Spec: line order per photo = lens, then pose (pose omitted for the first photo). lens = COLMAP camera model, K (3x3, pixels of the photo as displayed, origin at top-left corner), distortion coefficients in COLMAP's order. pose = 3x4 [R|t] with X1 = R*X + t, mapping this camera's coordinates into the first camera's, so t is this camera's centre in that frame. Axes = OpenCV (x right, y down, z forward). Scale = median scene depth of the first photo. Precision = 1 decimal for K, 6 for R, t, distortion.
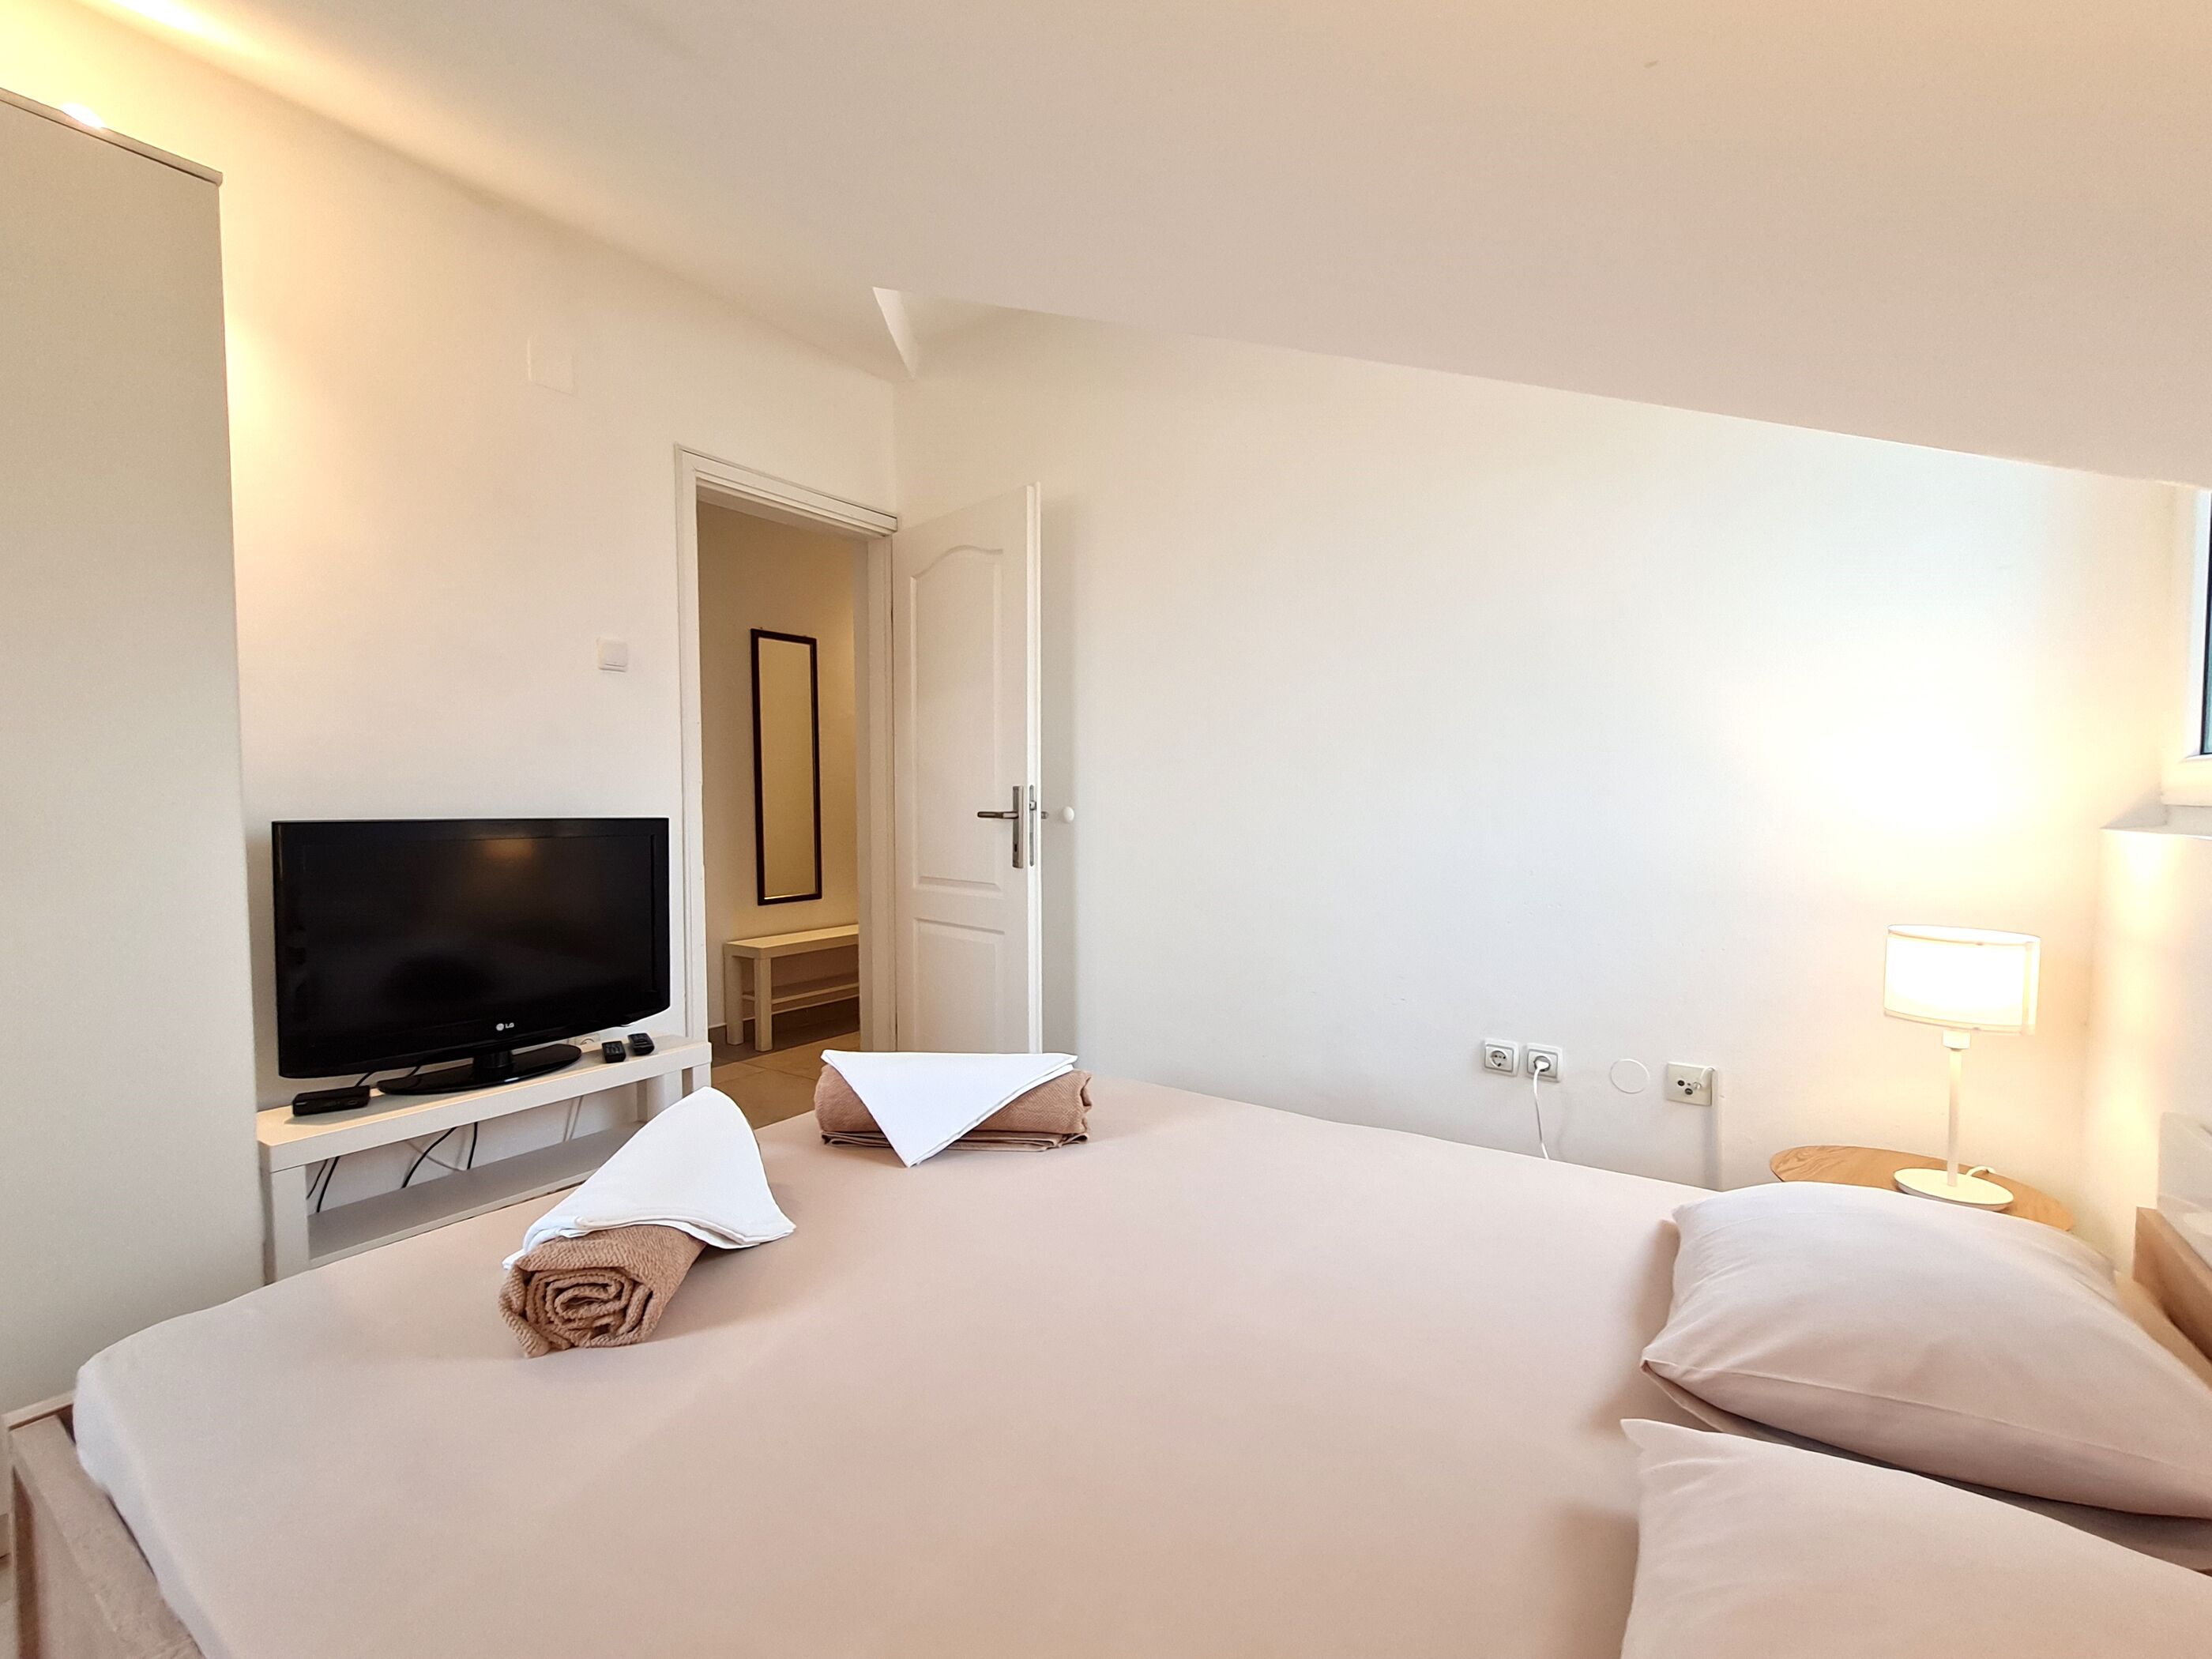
lens RADIAL K [[965.0, 0, 1103.5], [0, 965.0, 849.2], [0, 0, 1]] dist [0.001899, -0.000073]
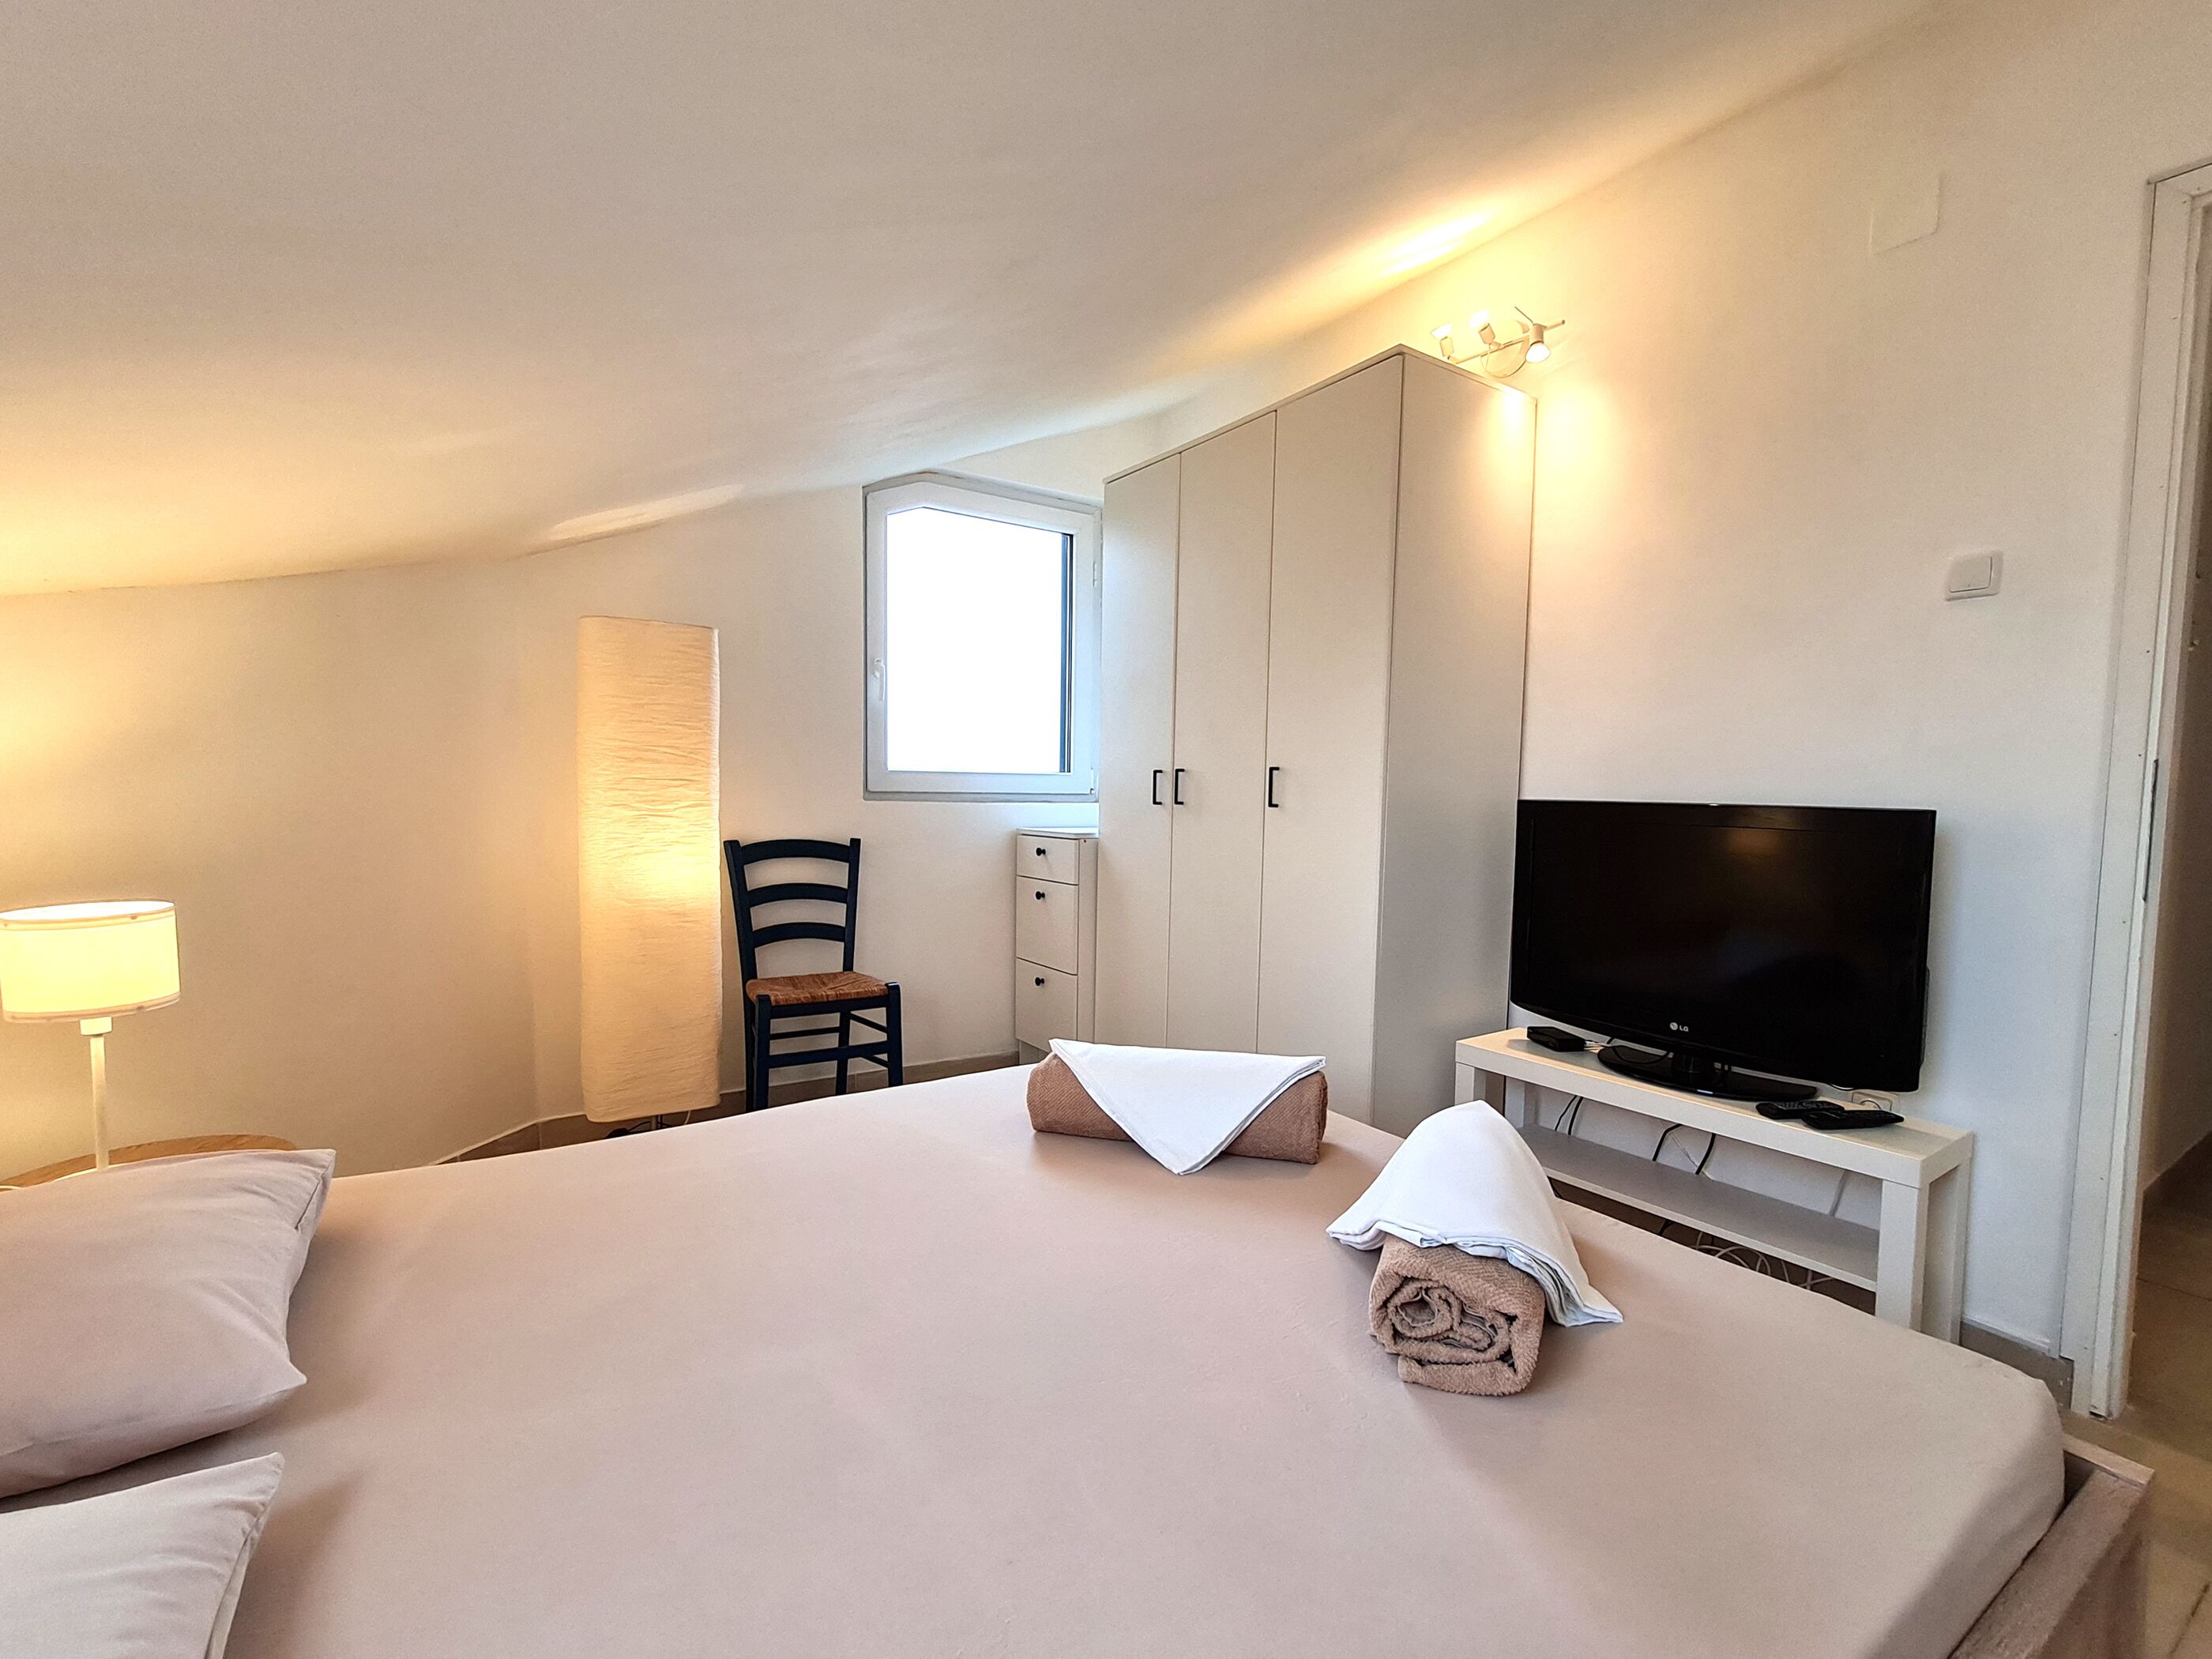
lens RADIAL K [[965.0, 0, 1103.5], [0, 965.0, 849.2], [0, 0, 1]] dist [0.001899, -0.000073]
pose [[-0.377962, 0.049270, -0.924509, 0.419522], [-0.058227, 0.995341, 0.076849, -0.025162], [0.923989, 0.082877, -0.373332, 0.783520]]
